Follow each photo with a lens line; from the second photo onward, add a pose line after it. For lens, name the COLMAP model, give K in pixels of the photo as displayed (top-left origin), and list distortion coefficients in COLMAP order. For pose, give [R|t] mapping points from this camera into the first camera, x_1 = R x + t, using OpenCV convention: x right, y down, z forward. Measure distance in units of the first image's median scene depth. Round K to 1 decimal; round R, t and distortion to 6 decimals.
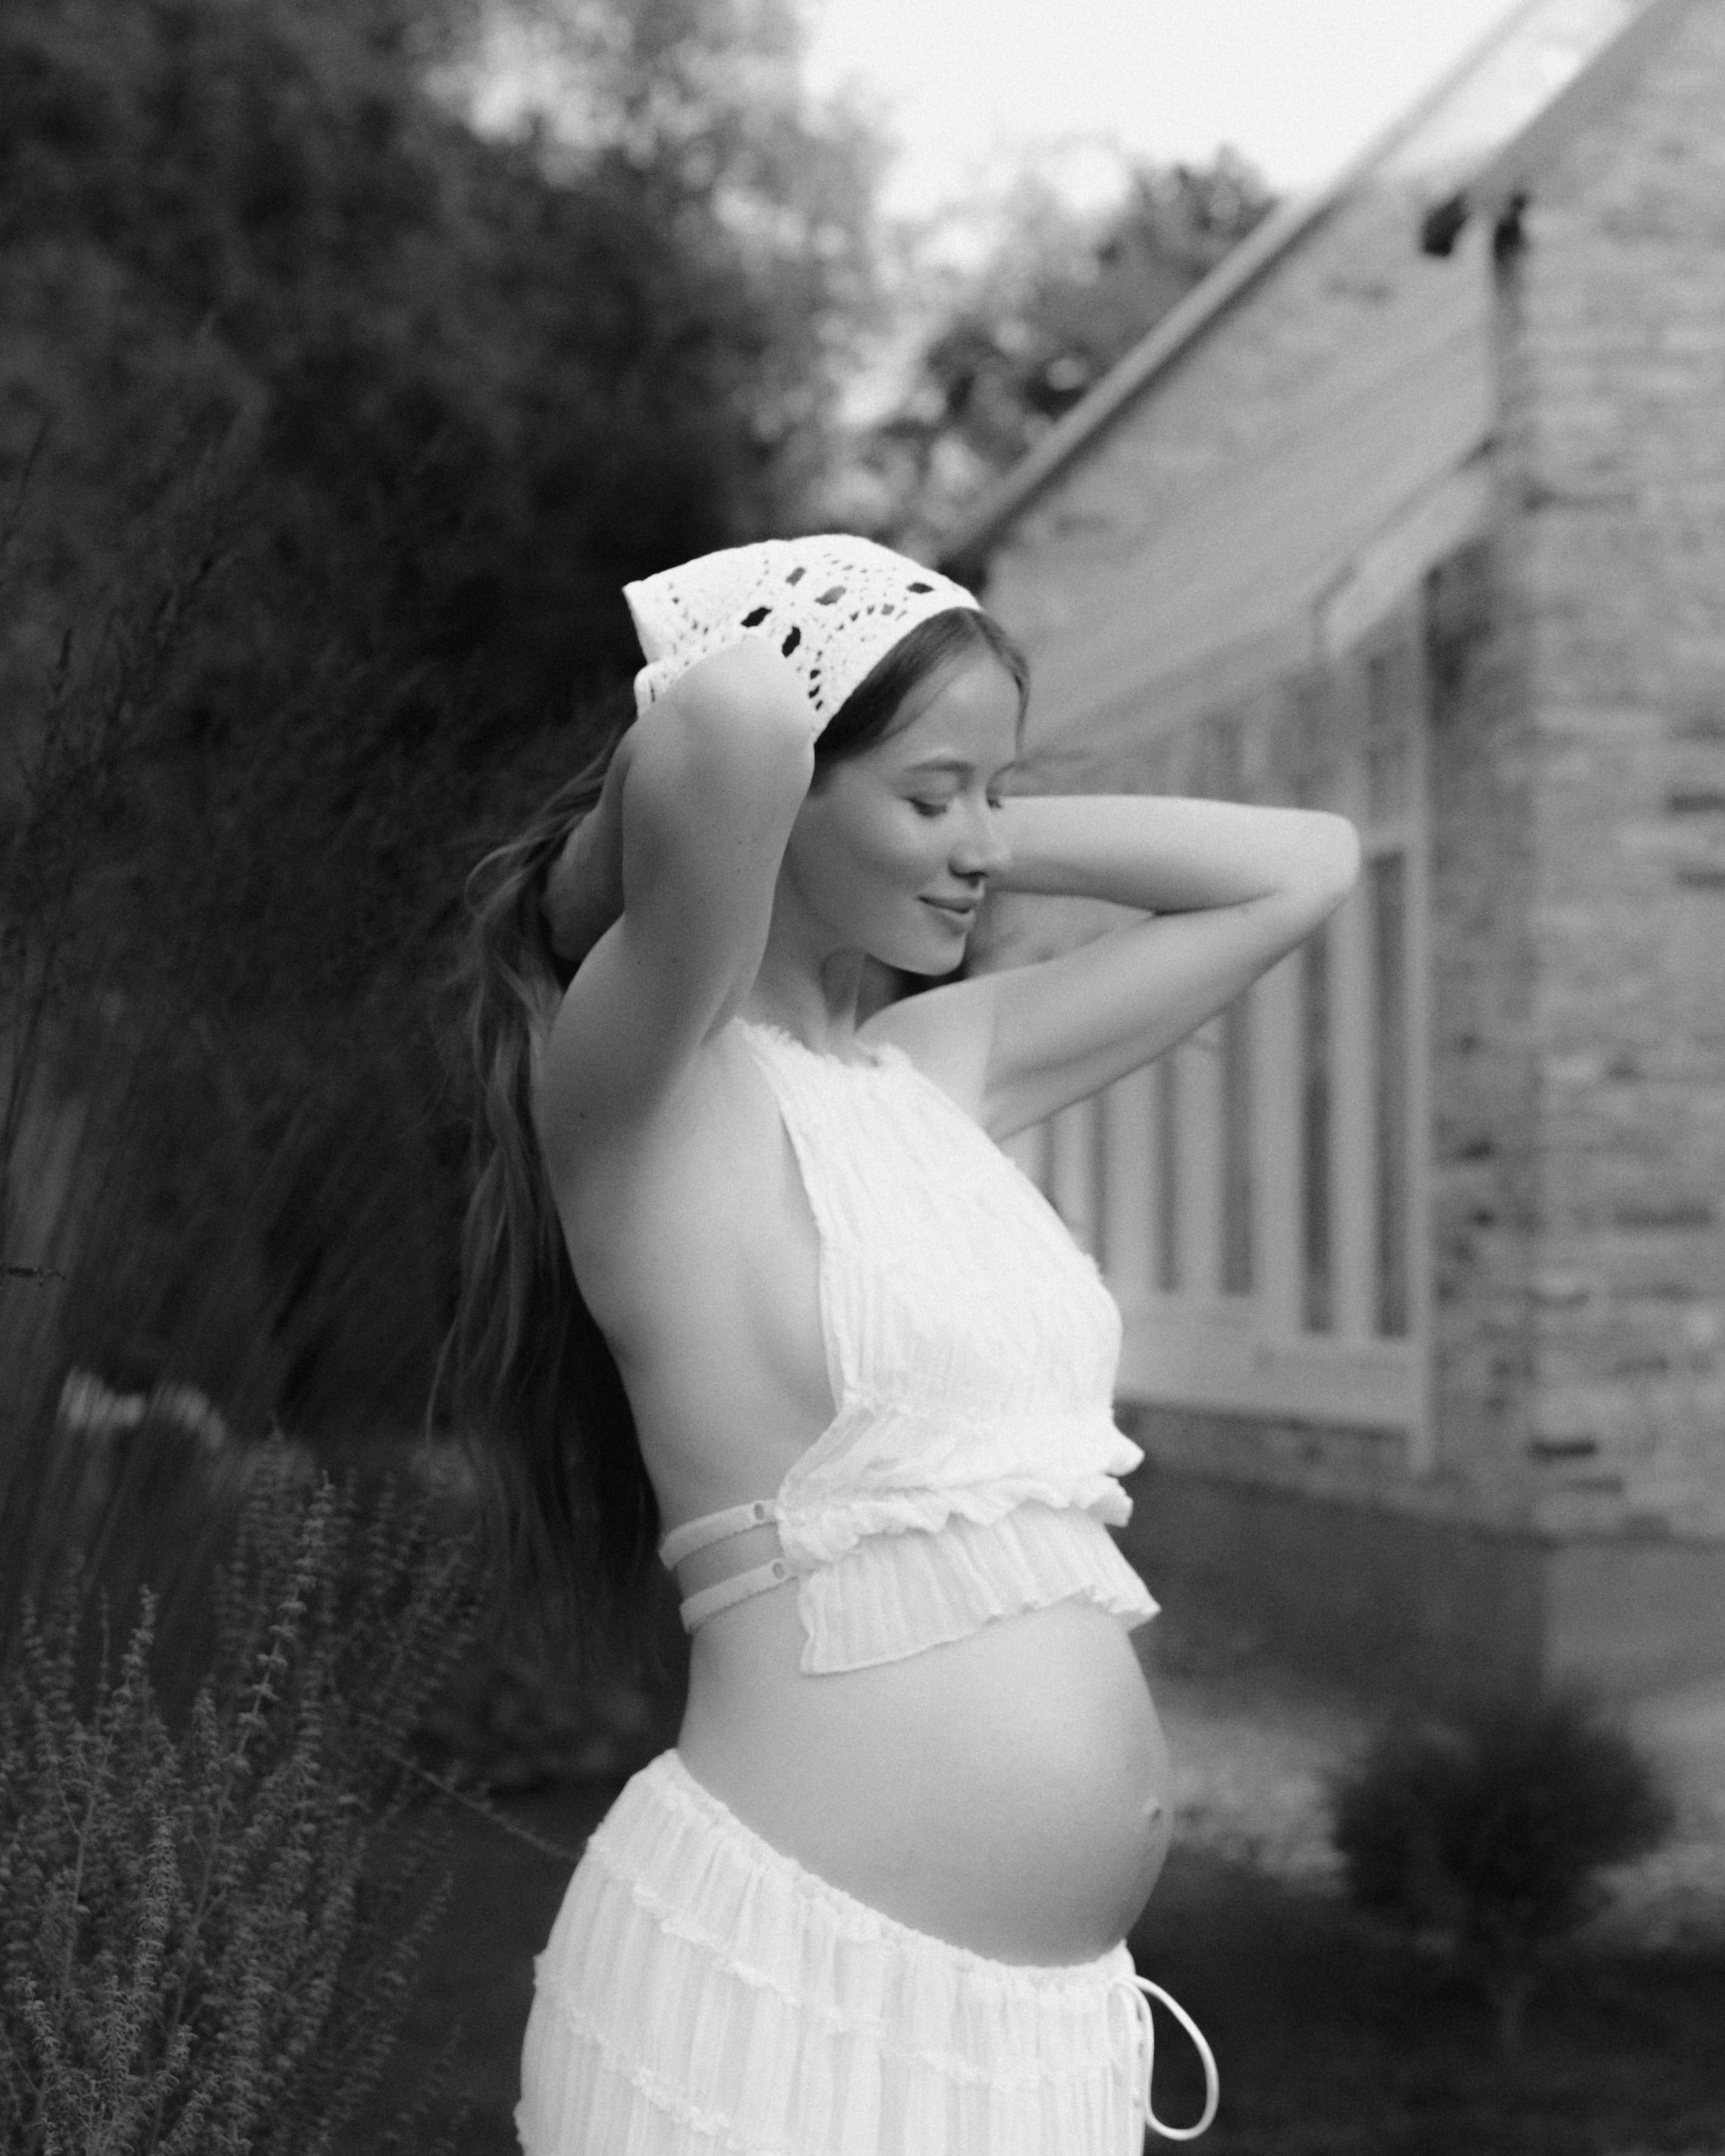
lens RADIAL K [[5615.2, 0, 863.7], [0, 5615.2, 1099.7], [0, 0, 1]] dist [0.042595, 0.000000]
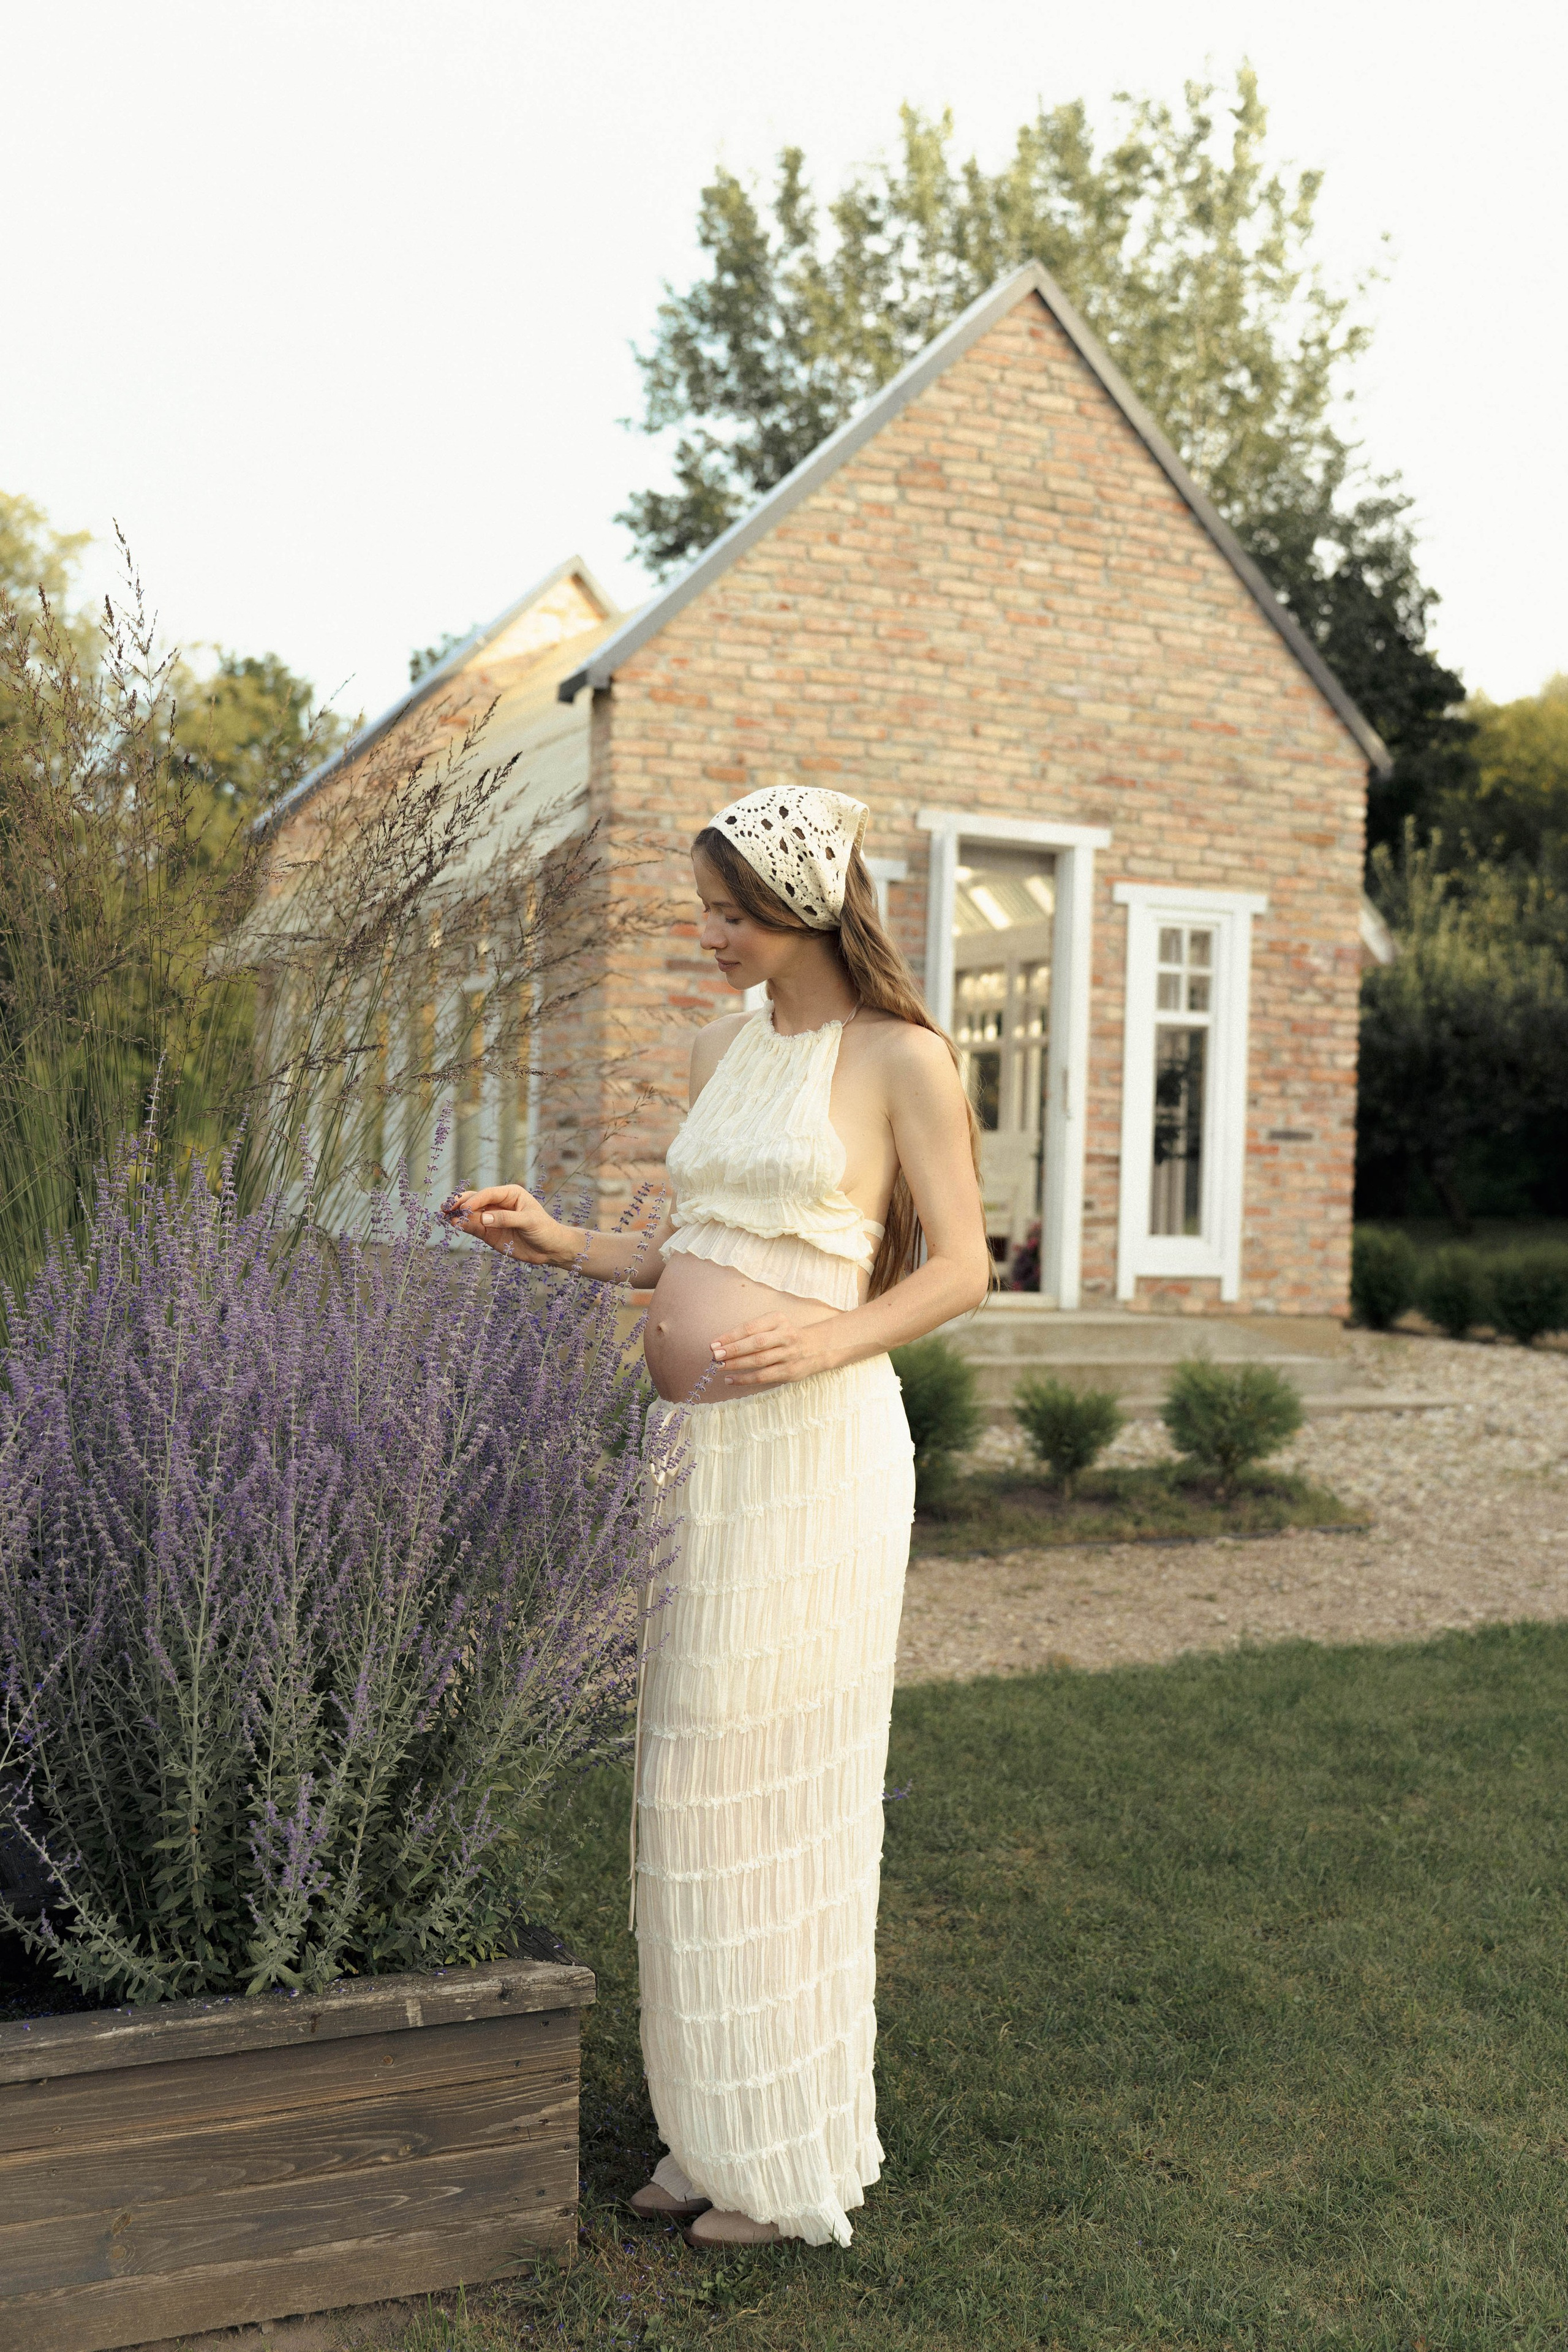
lens RADIAL K [[2655.5, 0, 775.8], [0, 2655.5, 1168.5], [0, 0, 1]] dist [0.006581, 0.000000]
pose [[0.963272, 0.036554, 0.266027, -0.076782], [-0.041055, 0.999092, 0.011378, 0.010855], [-0.265370, -0.021882, 0.963898, 0.005689]]
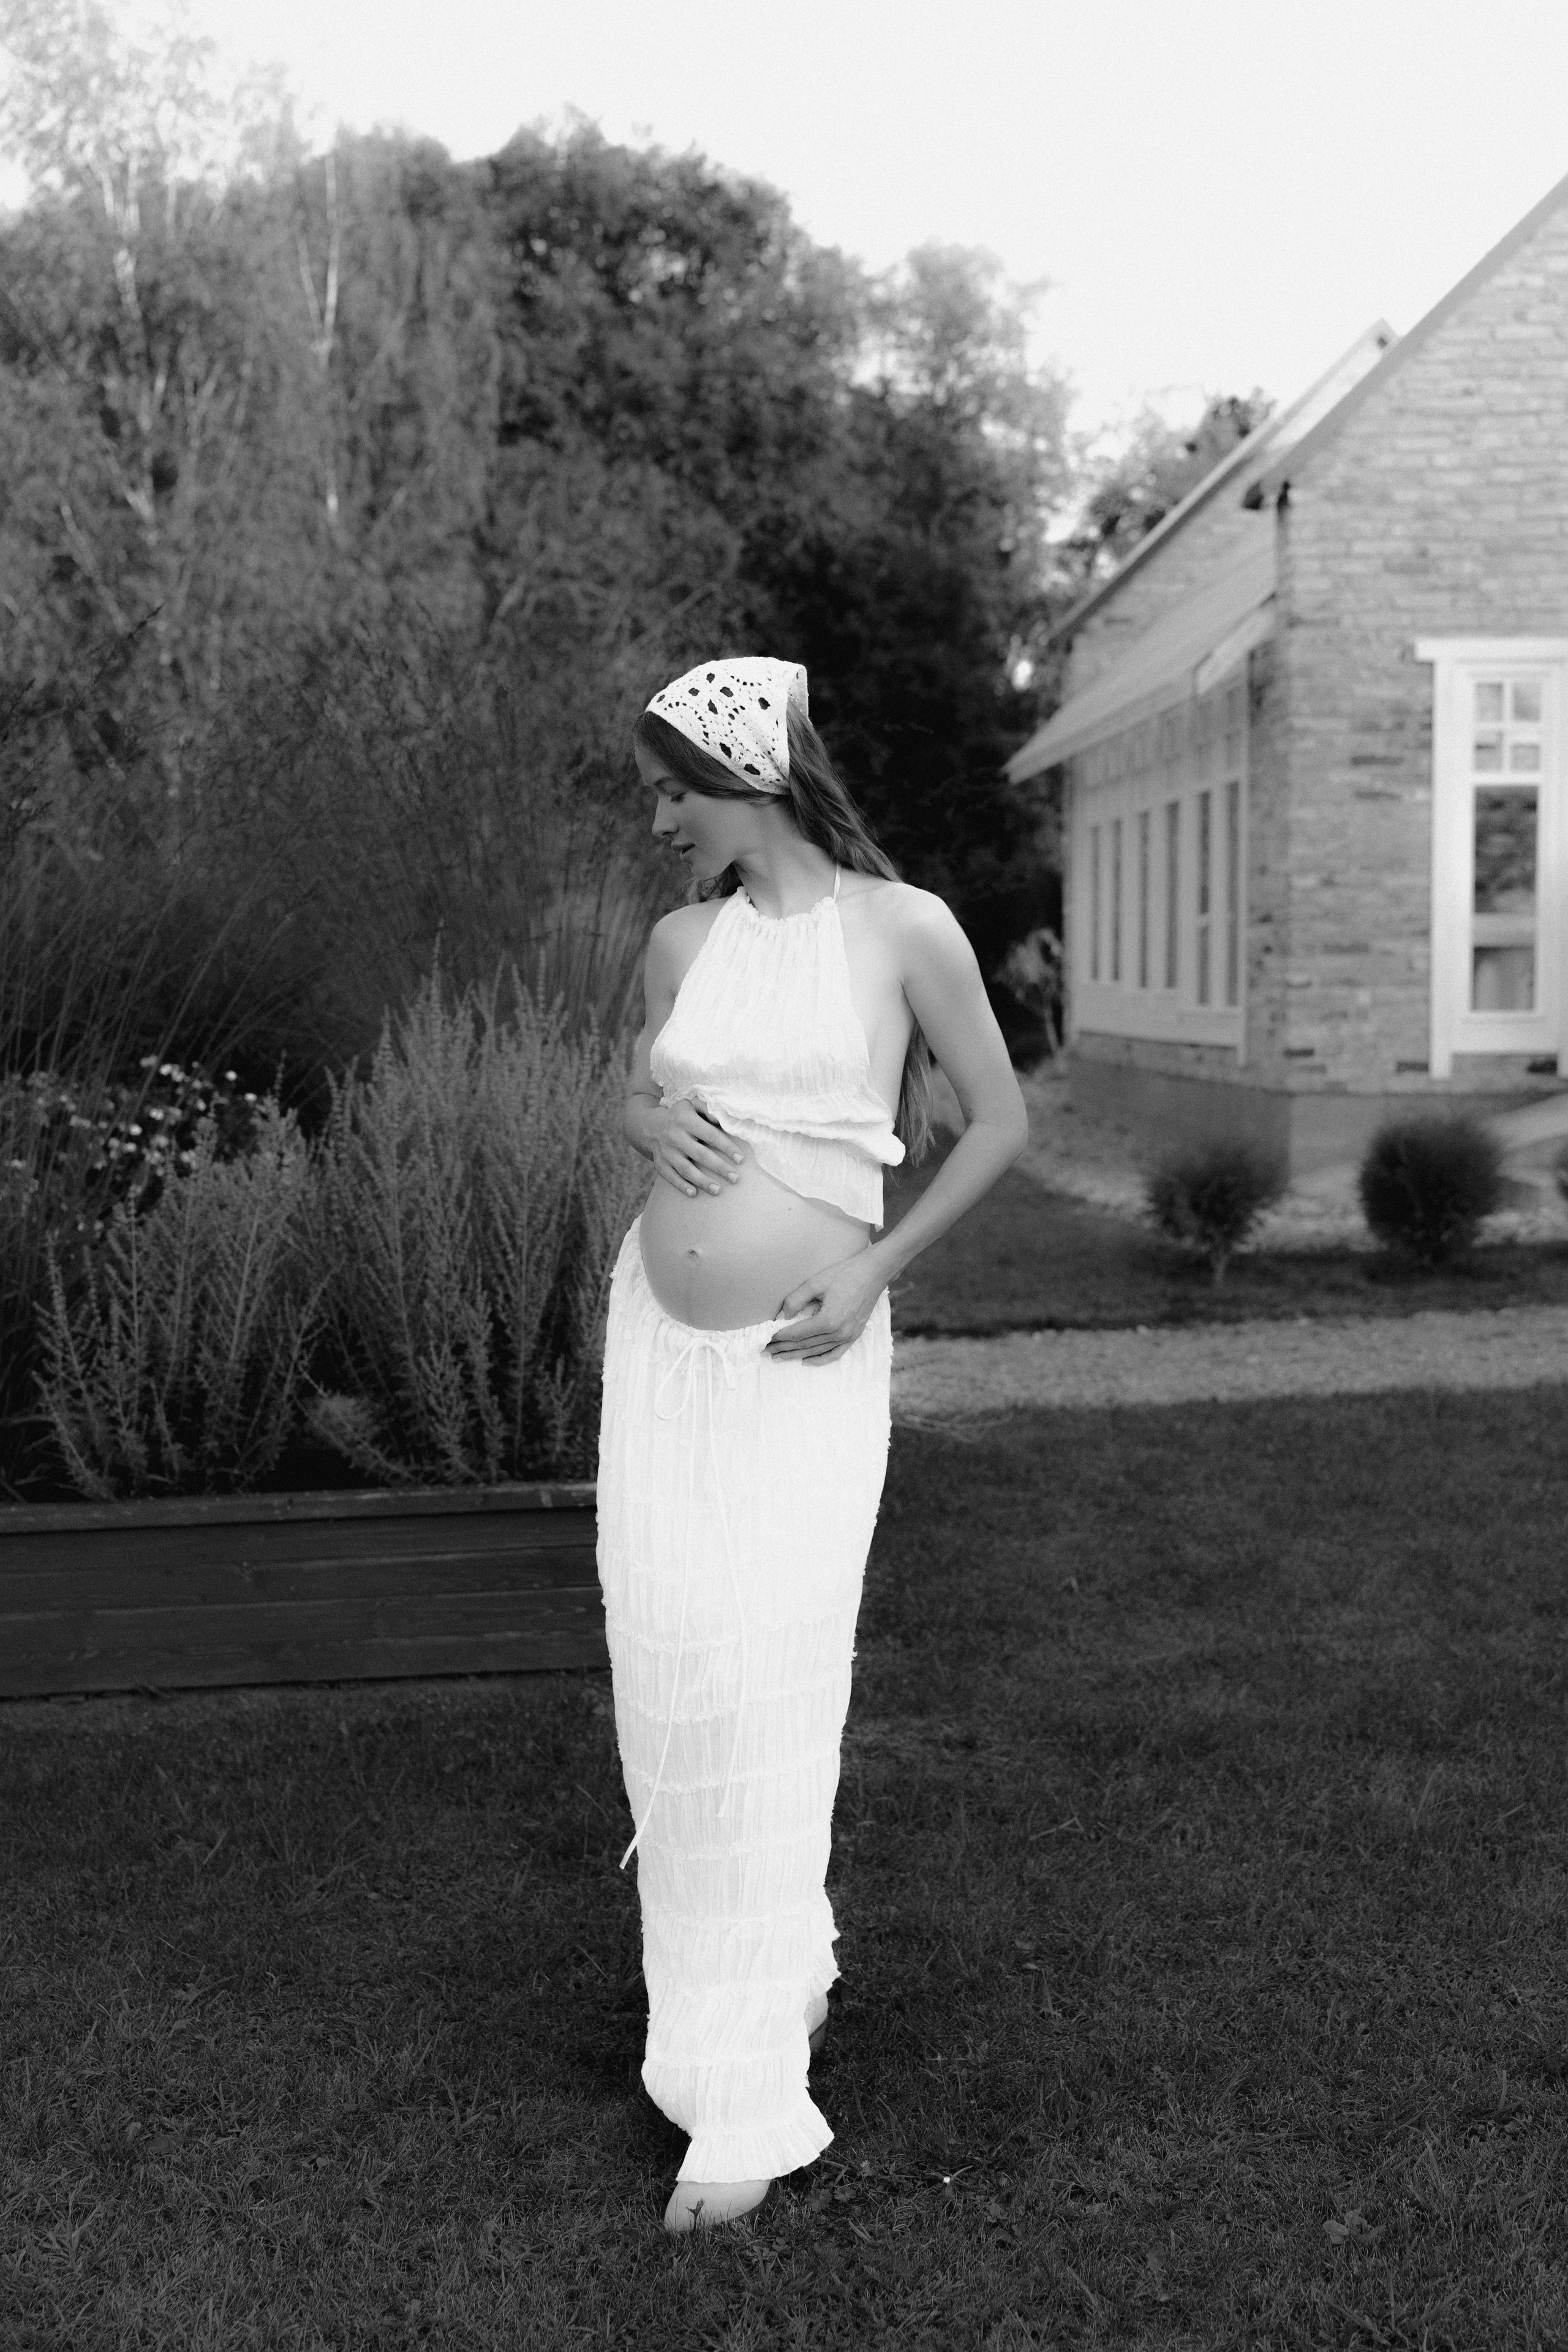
lens RADIAL K [[2989.9, 0, 773.5], [0, 2989.9, 1174.0], [0, 0, 1]] dist [0.011171, 0.000000]
pose [[0.995176, 0.007778, -0.097800, 0.030245], [0.001131, 0.995877, 0.090712, 0.001921], [0.098103, -0.090385, 0.991063, -0.184450]]
